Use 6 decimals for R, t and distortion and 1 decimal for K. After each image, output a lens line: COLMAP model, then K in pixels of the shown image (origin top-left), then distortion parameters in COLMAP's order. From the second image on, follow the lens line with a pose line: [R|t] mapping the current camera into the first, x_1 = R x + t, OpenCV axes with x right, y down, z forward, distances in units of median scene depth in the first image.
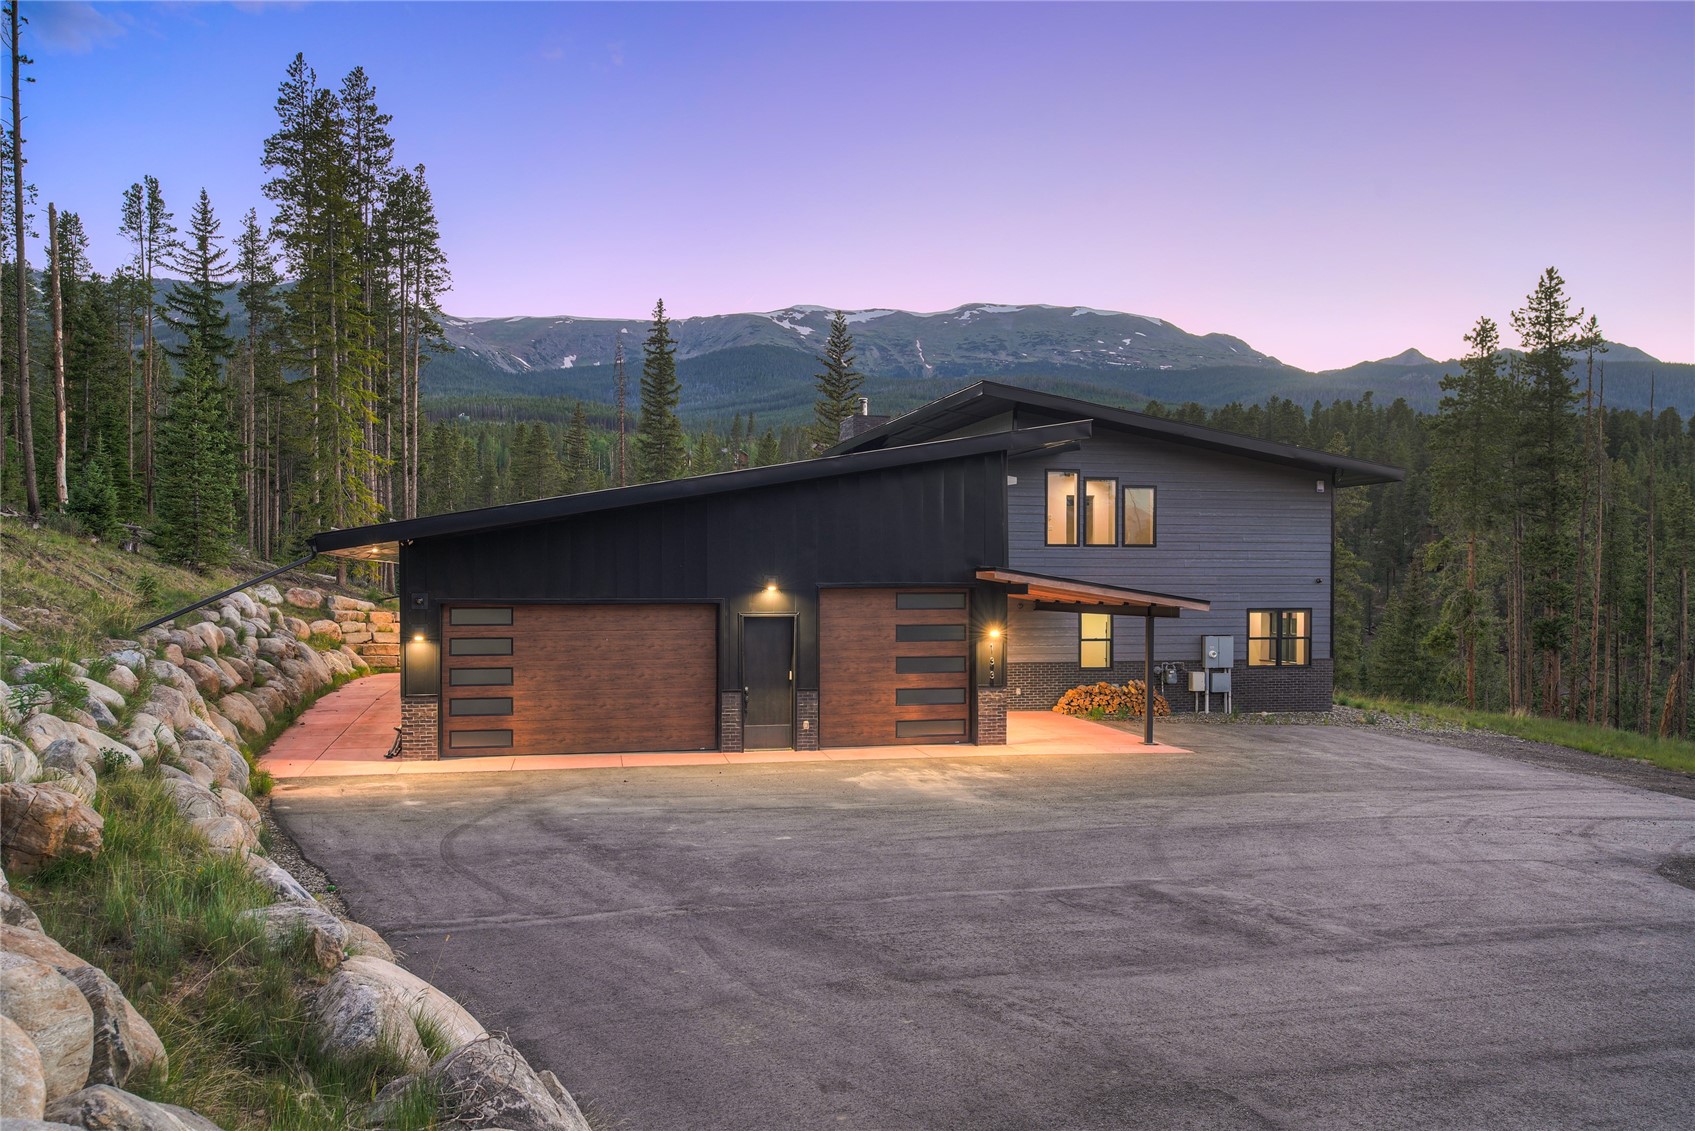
lens RADIAL K [[1336.9, 0, 847.5], [0, 1336.9, 565.5], [0, 0, 1]] dist [-0.008060, -0.002084]
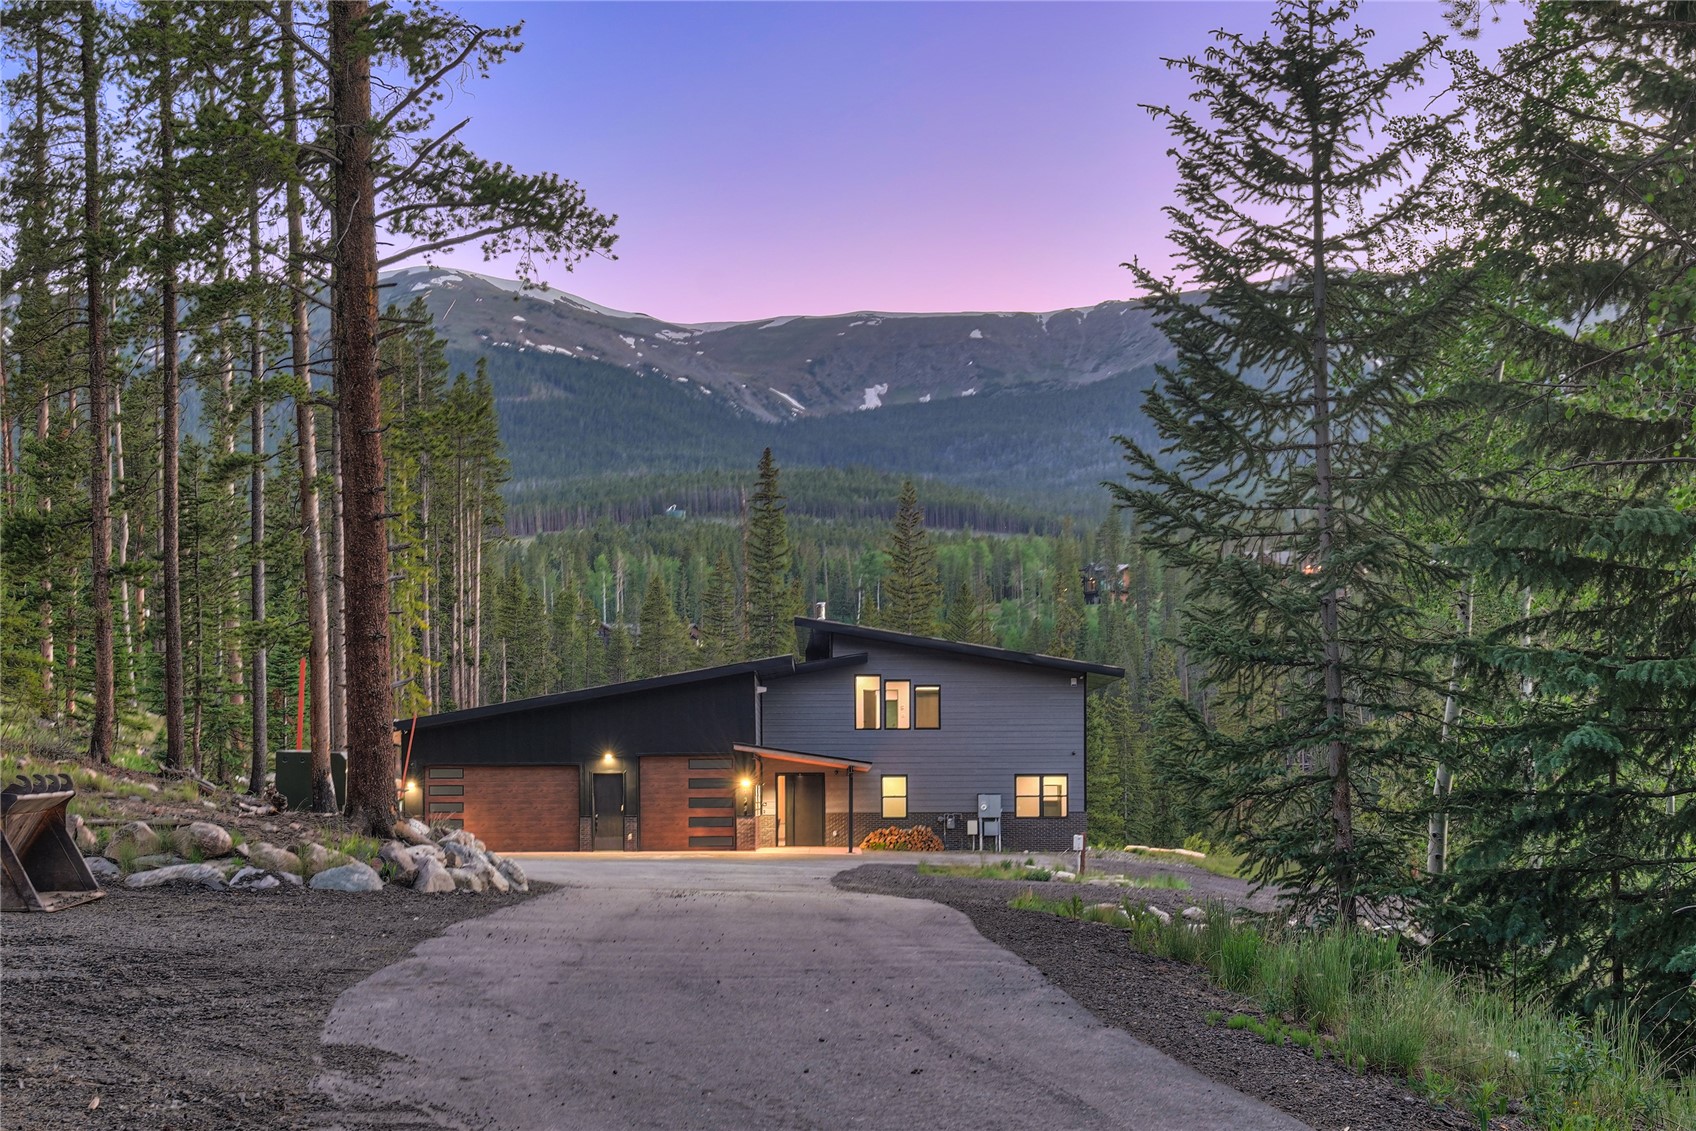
lens RADIAL K [[2585.5, 0, 848.0], [0, 2585.5, 565.5], [0, 0, 1]] dist [0.003594, 0.003680]
pose [[0.975982, -0.026430, -0.216241, 0.718255], [0.008925, 0.996631, -0.081531, 0.034500], [0.217667, 0.077643, 0.972930, -1.618731]]
